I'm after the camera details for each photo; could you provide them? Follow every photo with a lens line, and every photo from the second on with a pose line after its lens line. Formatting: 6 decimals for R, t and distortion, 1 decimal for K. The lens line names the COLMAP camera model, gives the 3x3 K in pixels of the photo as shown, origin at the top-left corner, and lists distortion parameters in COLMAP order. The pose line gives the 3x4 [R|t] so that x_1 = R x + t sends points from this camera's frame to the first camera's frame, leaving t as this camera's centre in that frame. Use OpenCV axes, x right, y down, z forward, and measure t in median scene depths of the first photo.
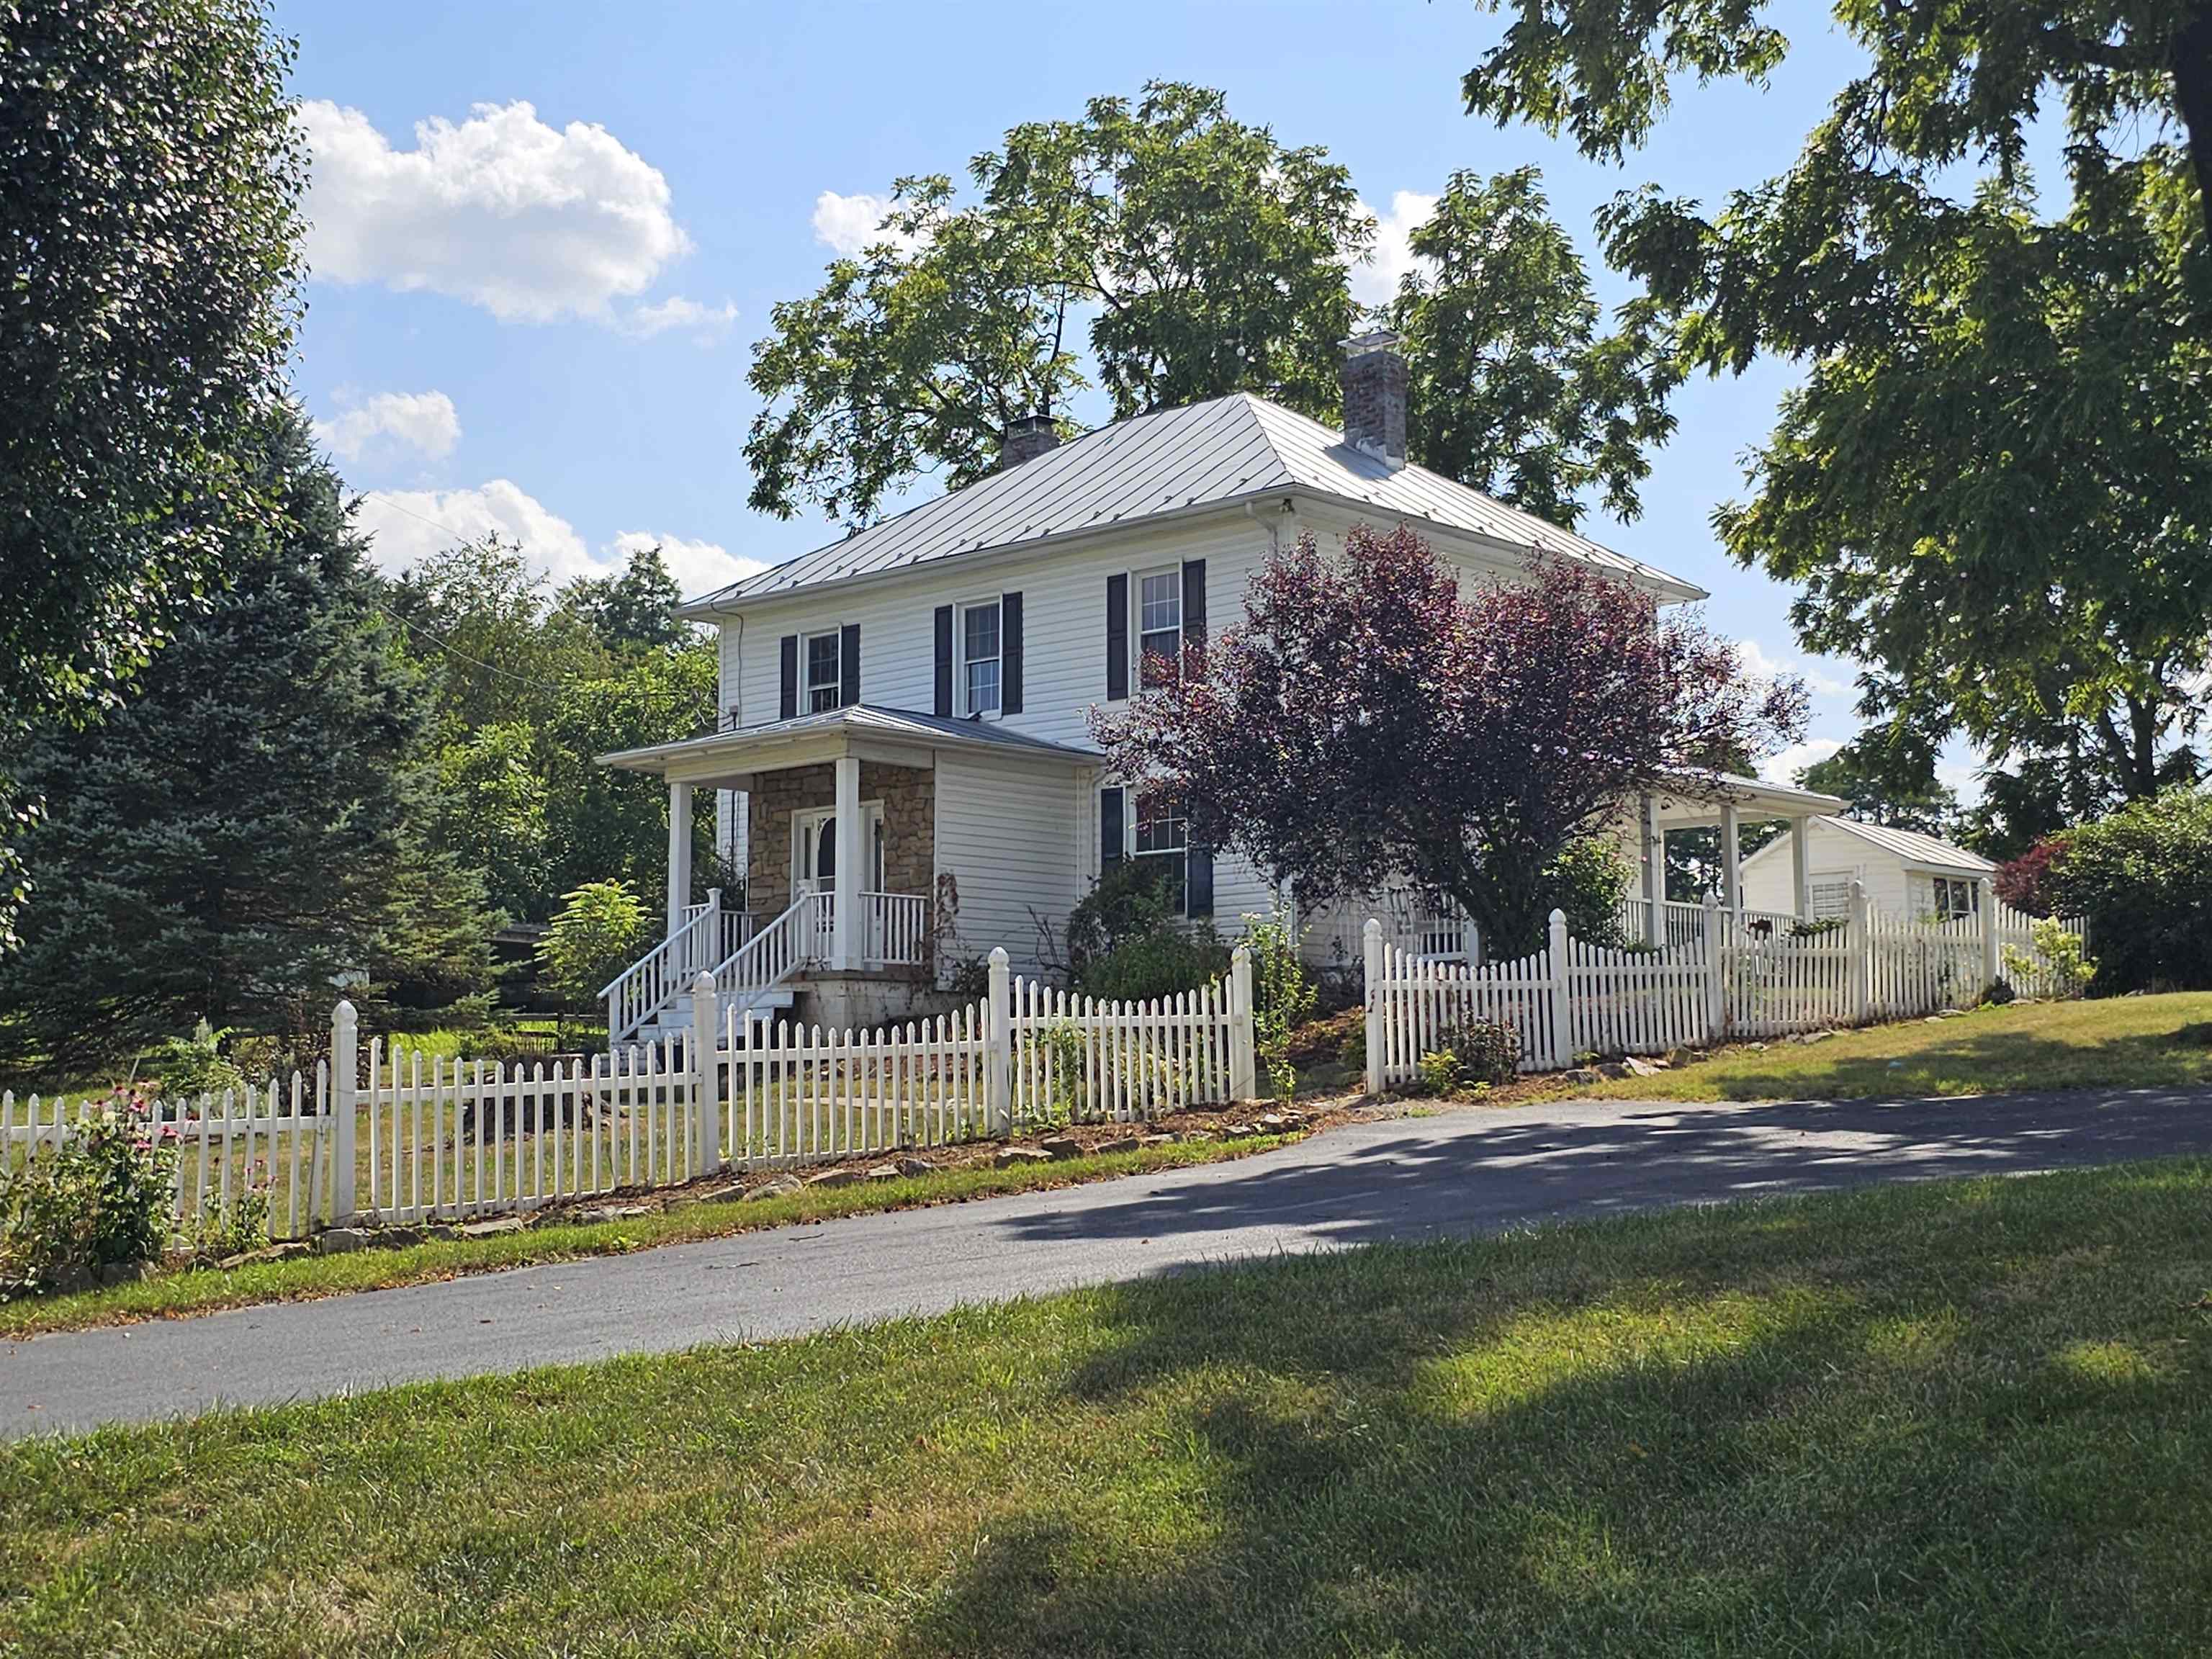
lens RADIAL K [[2405.5, 0, 1106.0], [0, 2405.5, 829.5], [0, 0, 1]] dist [0.089797, 0.002304]
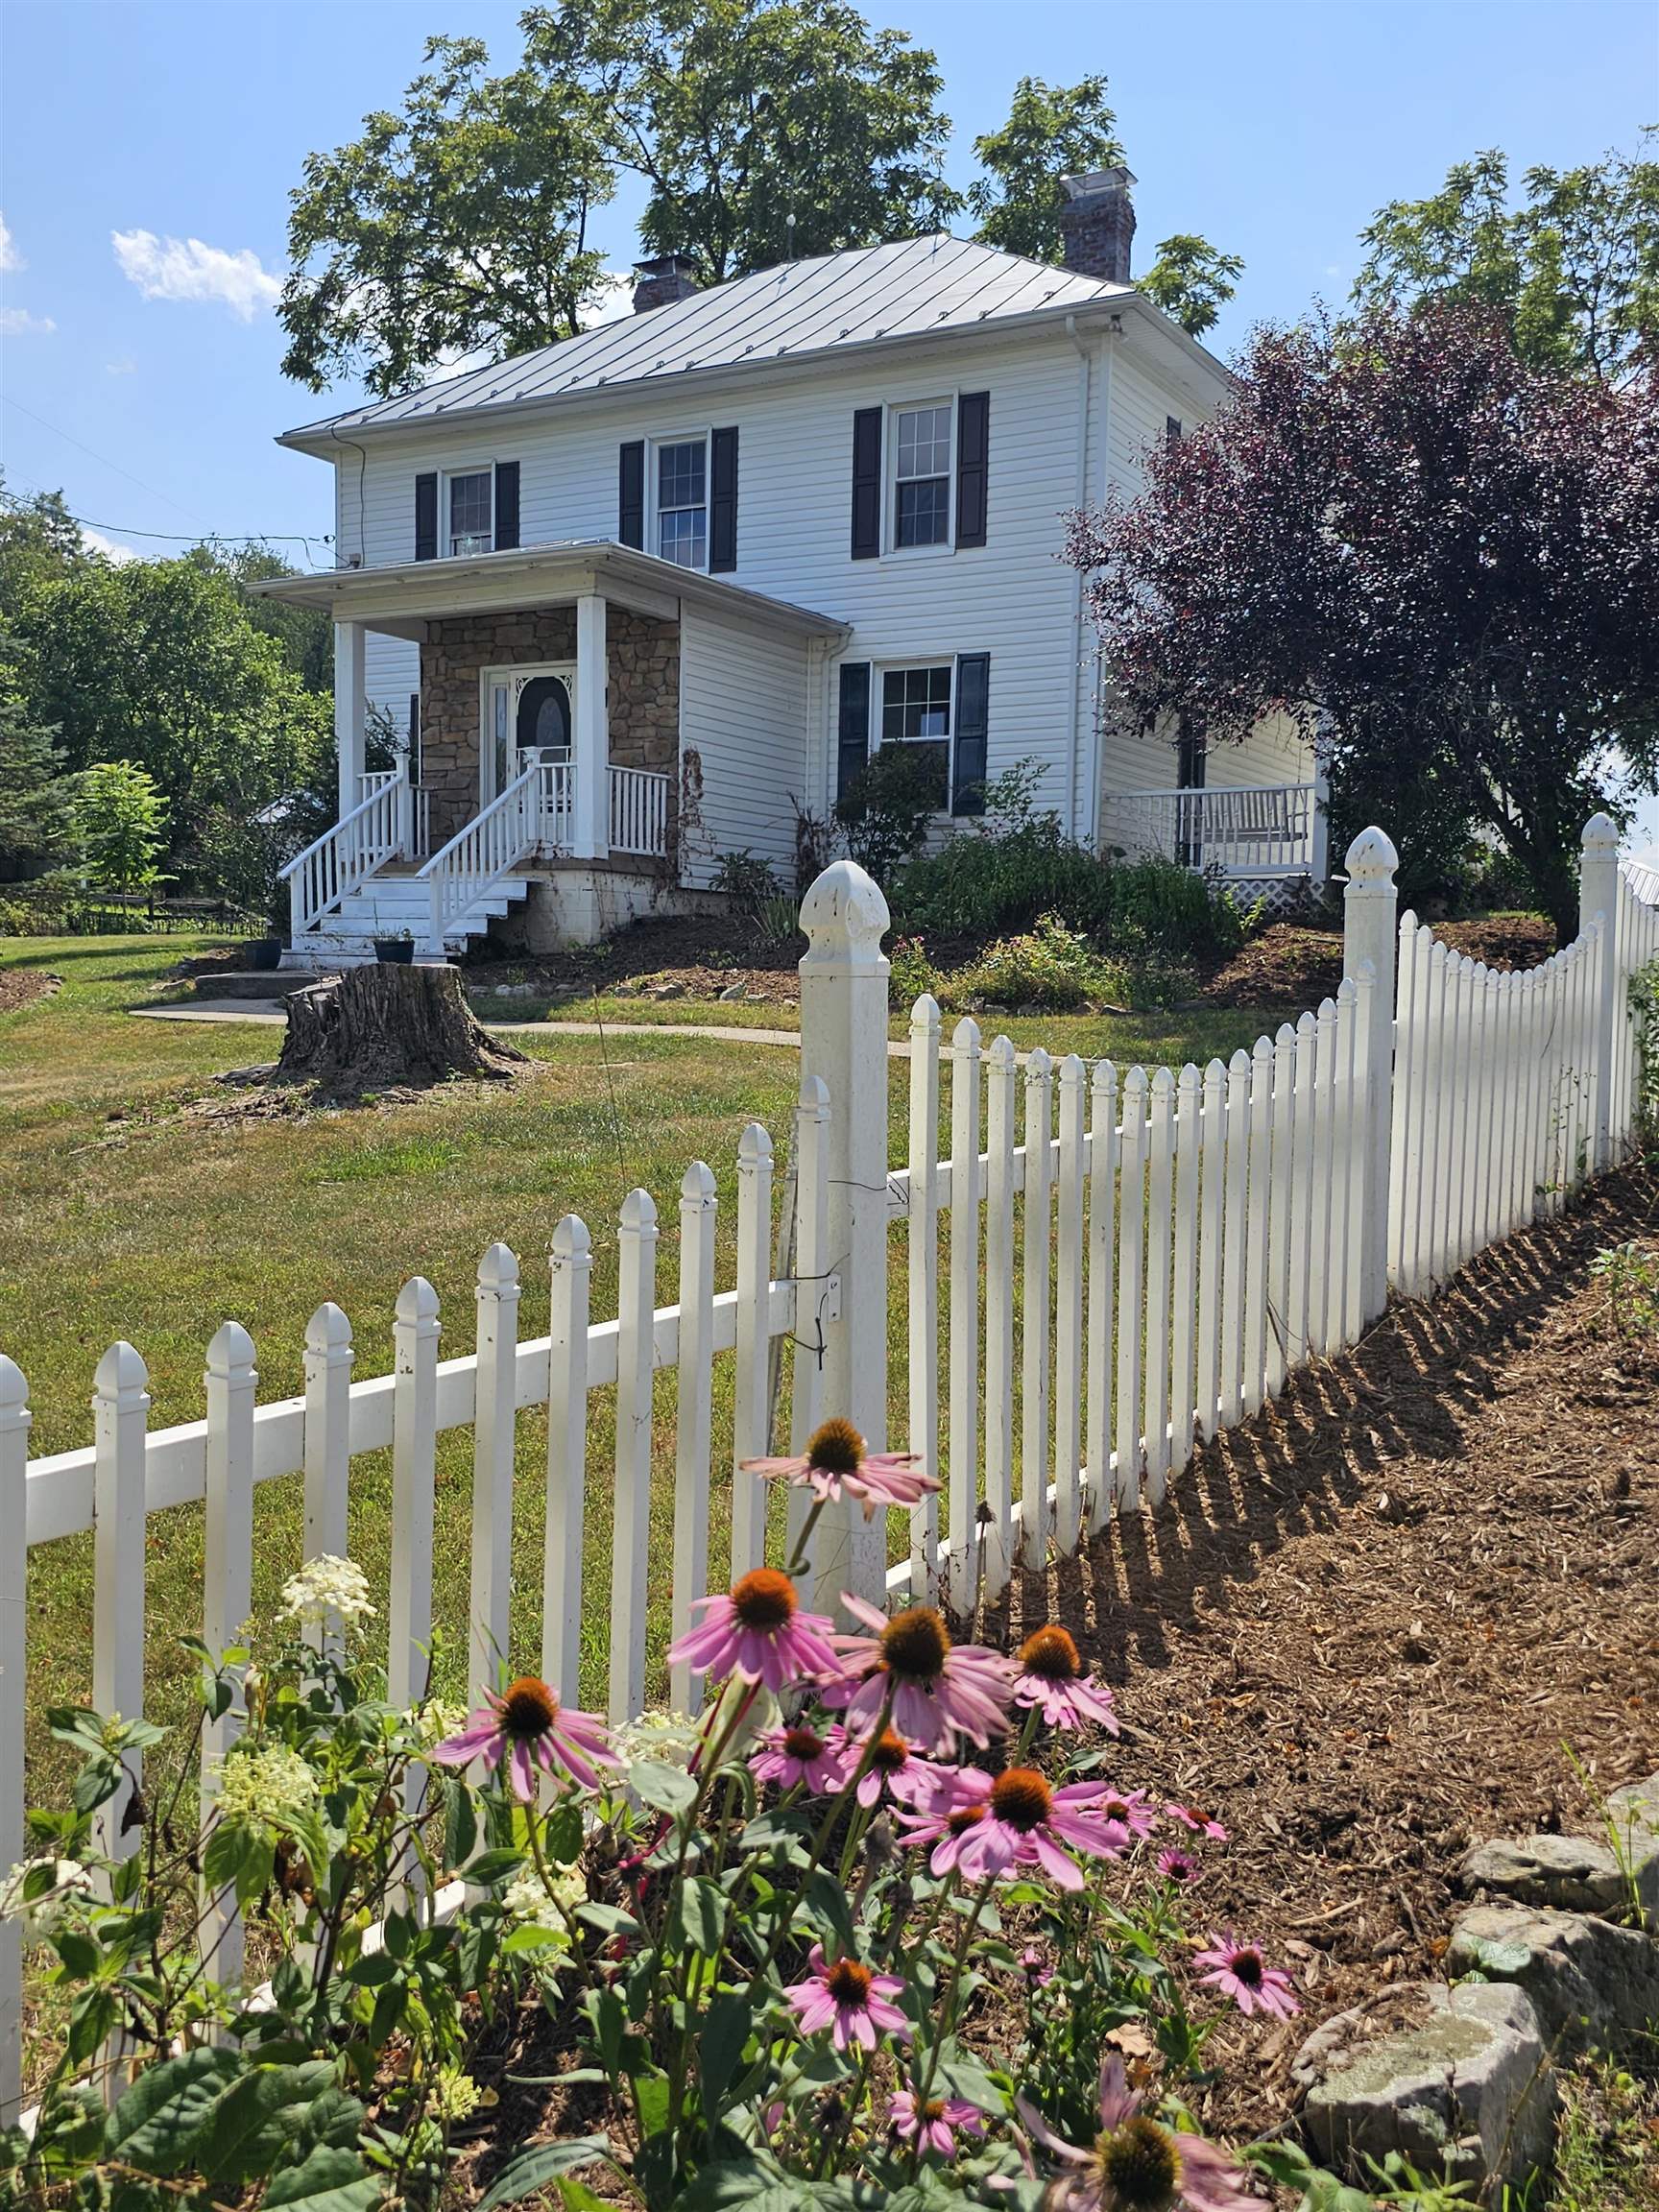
lens RADIAL K [[1856.0, 0, 829.5], [0, 1856.0, 1106.0], [0, 0, 1]] dist [0.099809, -0.143709]
pose [[0.980275, 0.013497, 0.197178, -0.086640], [-0.048607, 0.983487, 0.174331, 0.014702], [-0.191569, -0.180477, 0.964743, 0.194179]]
